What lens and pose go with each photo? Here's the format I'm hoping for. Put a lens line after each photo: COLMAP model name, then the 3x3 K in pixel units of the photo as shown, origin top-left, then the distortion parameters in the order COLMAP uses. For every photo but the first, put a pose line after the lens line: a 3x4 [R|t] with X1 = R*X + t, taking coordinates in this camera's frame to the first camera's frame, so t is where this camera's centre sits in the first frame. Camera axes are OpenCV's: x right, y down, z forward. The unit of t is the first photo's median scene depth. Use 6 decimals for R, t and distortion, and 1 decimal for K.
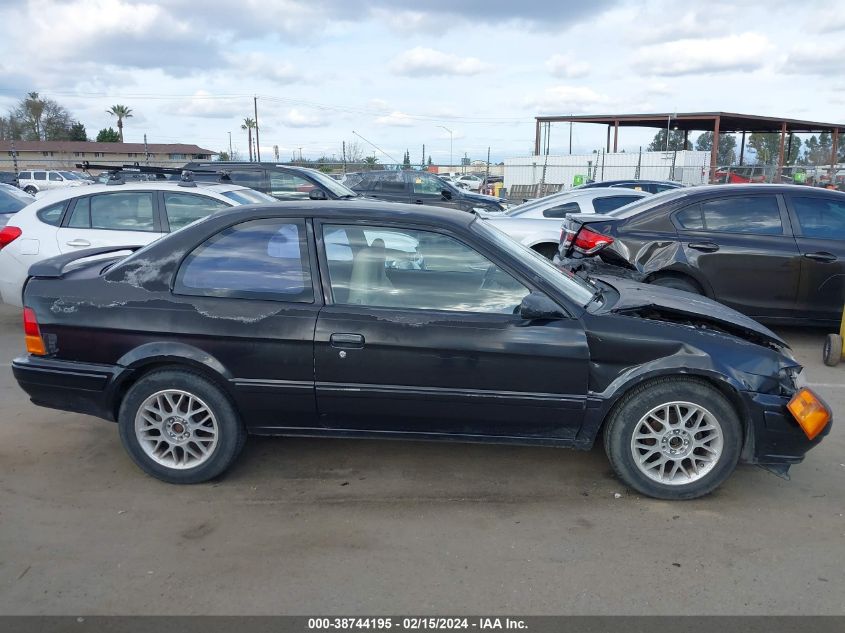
lens RADIAL K [[702.4, 0, 416.3], [0, 702.4, 317.0], [0, 0, 1]] dist [0.005092, 0.014237]
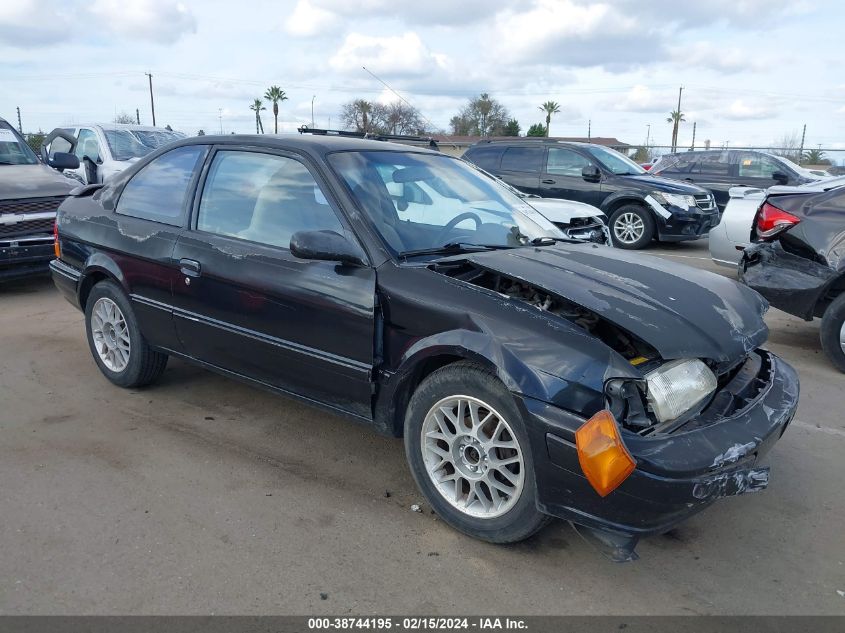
lens RADIAL K [[697.7, 0, 422.5], [0, 697.7, 316.5], [0, 0, 1]] dist [-0.004029, 0.003562]
pose [[0.808557, 0.136669, -0.572326, 0.070145], [-0.136693, 0.989670, 0.043214, 0.001573], [0.572320, 0.043292, 0.818887, 0.038191]]
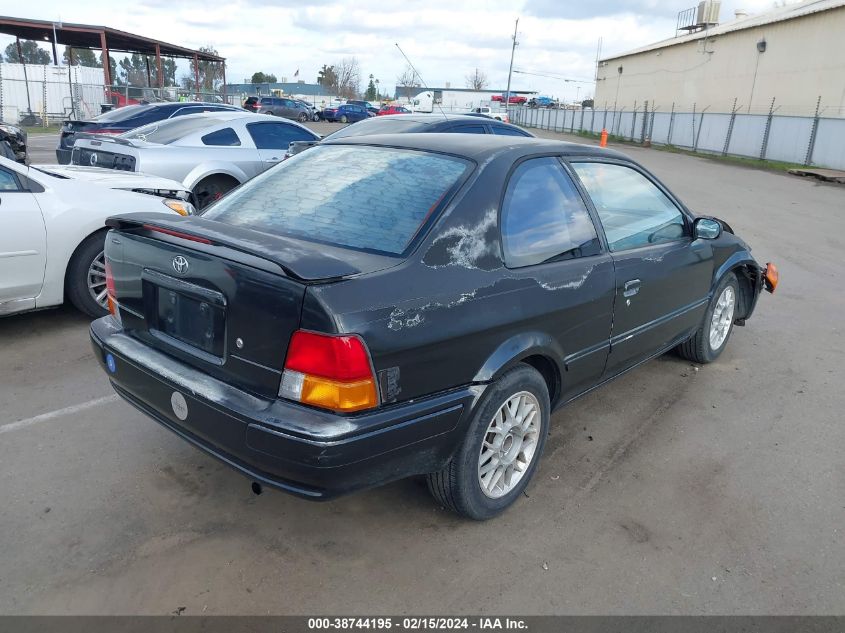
lens RADIAL K [[702.4, 0, 416.3], [0, 702.4, 317.0], [0, 0, 1]] dist [0.005092, 0.014237]
pose [[0.590540, -0.208683, 0.779560, -0.098749], [0.122916, 0.977976, 0.168685, -0.011978], [-0.797593, -0.003795, 0.603184, 0.063107]]
